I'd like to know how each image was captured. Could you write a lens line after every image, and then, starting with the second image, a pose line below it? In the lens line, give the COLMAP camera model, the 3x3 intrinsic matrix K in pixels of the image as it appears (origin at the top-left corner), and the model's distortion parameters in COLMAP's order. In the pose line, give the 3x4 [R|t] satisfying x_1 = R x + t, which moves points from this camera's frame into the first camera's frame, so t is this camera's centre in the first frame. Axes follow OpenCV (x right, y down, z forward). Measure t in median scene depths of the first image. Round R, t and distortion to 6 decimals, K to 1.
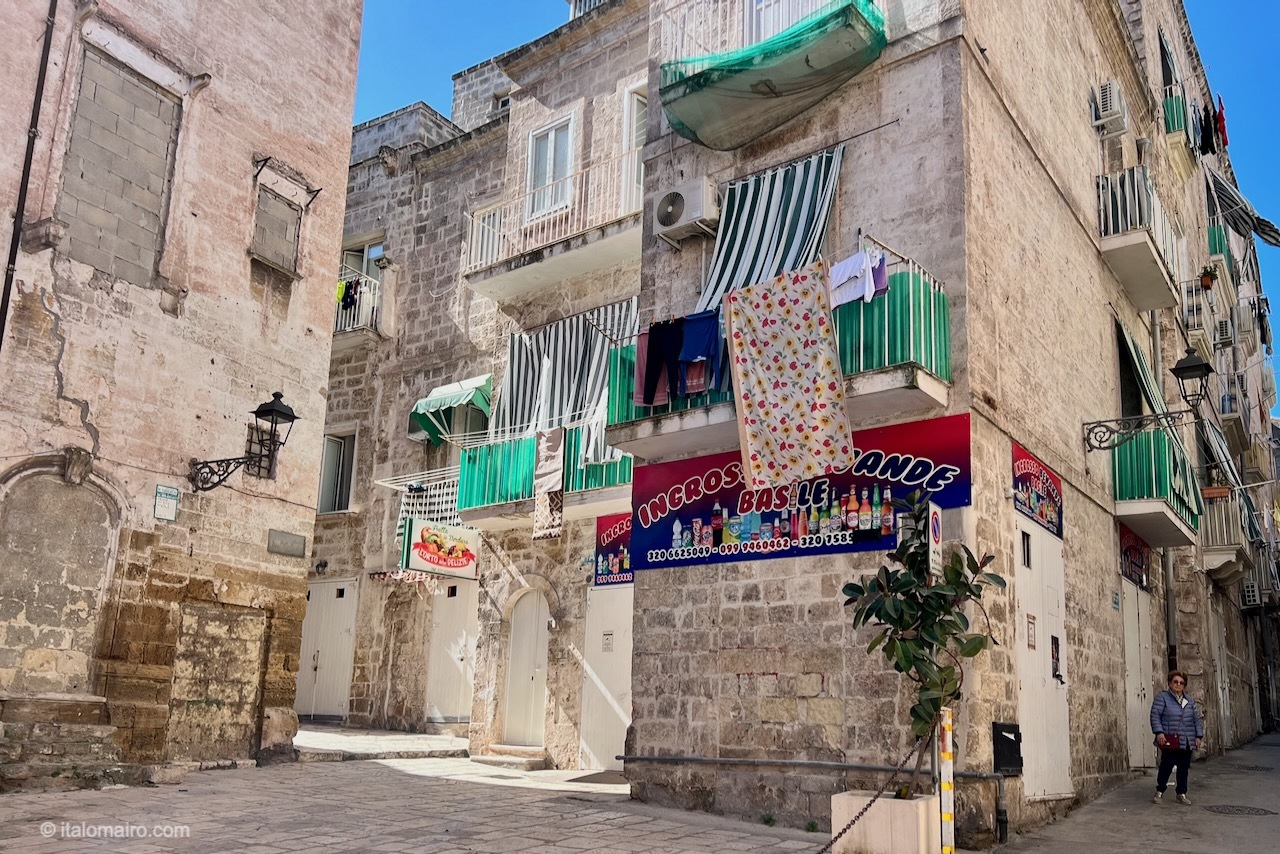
lens RADIAL K [[989.5, 0, 691.6], [0, 989.5, 495.7], [0, 0, 1]] dist [0.141390, -0.215506]
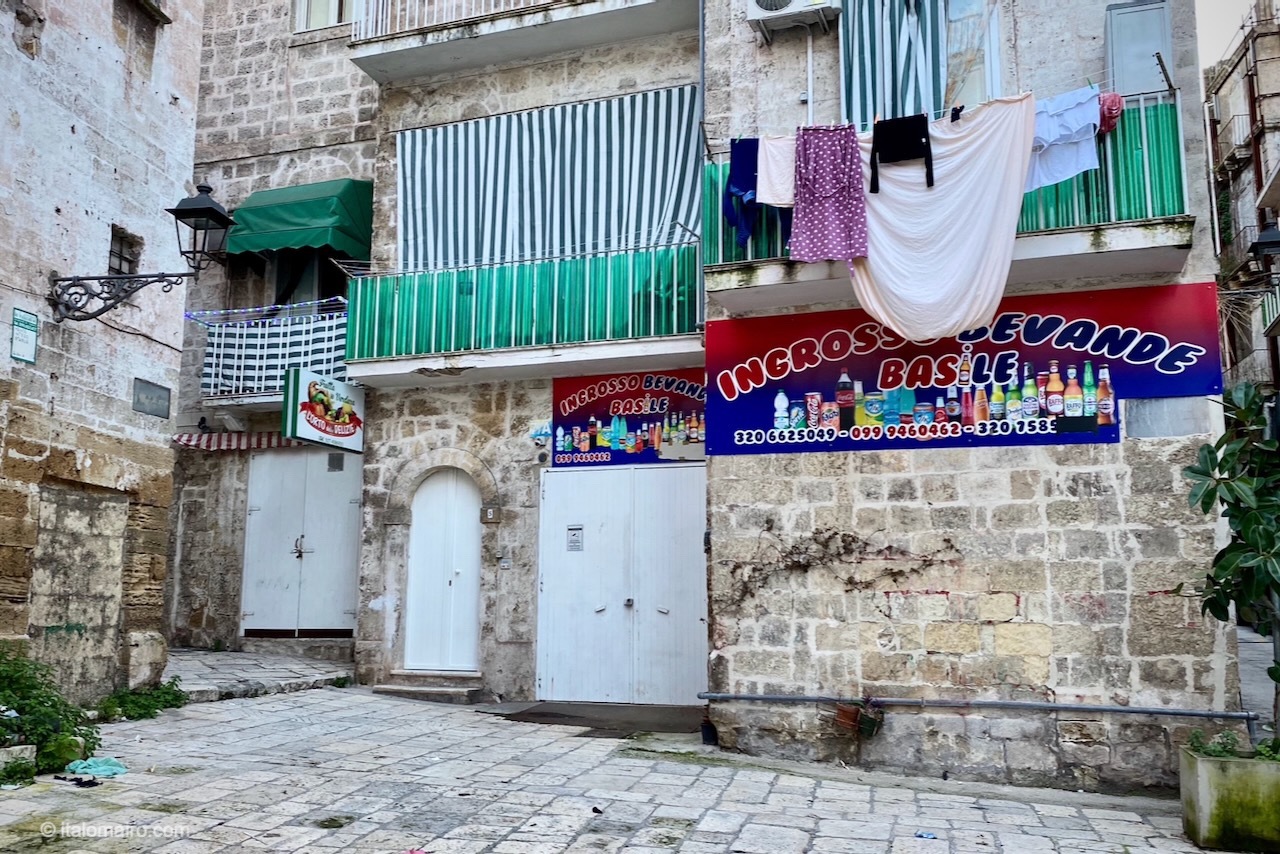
lens RADIAL K [[1117.5, 0, 637.8], [0, 1117.5, 394.8], [0, 0, 1]] dist [0.118606, -0.261310]
pose [[0.960513, 0.036180, 0.275873, -0.353246], [-0.047675, 0.998247, 0.035071, 0.000736], [-0.274121, -0.046838, 0.960554, 0.177713]]
